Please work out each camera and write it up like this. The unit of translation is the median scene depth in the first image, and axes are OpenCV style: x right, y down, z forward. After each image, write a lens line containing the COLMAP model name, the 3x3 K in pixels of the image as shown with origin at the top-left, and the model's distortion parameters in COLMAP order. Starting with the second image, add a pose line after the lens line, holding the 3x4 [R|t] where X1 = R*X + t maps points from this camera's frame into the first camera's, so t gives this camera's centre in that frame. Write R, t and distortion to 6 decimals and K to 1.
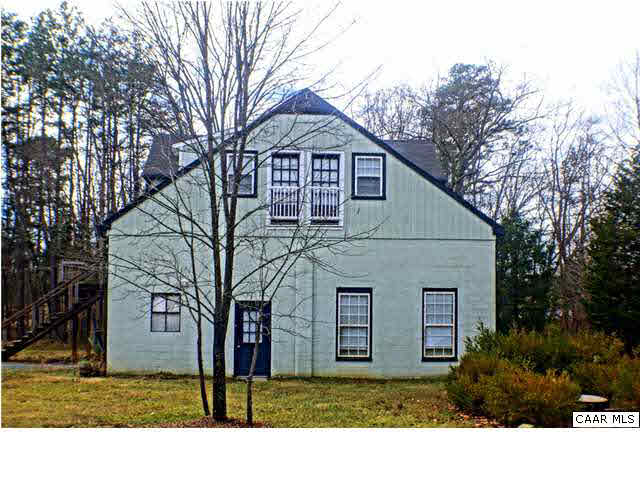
lens RADIAL K [[779.8, 0, 320.0], [0, 779.8, 240.0], [0, 0, 1]] dist [-0.134671, -0.022452]
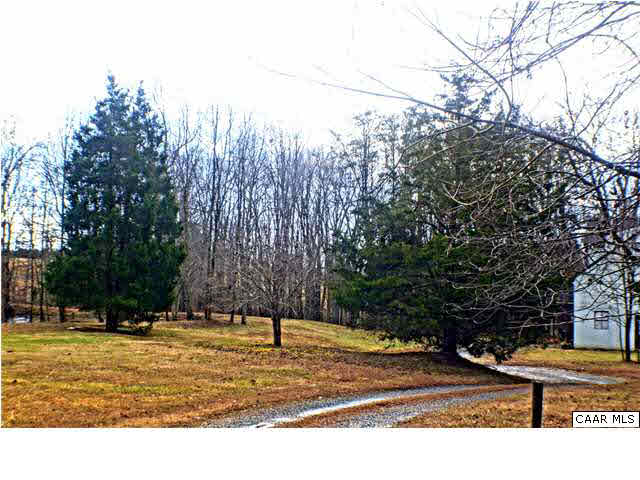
lens RADIAL K [[779.8, 0, 320.0], [0, 779.8, 240.0], [0, 0, 1]] dist [-0.134671, -0.022452]
pose [[0.873618, -0.035468, -0.485318, 0.146956], [0.054239, 0.998223, 0.024683, -0.213109], [0.483580, -0.047887, 0.873989, -1.169429]]
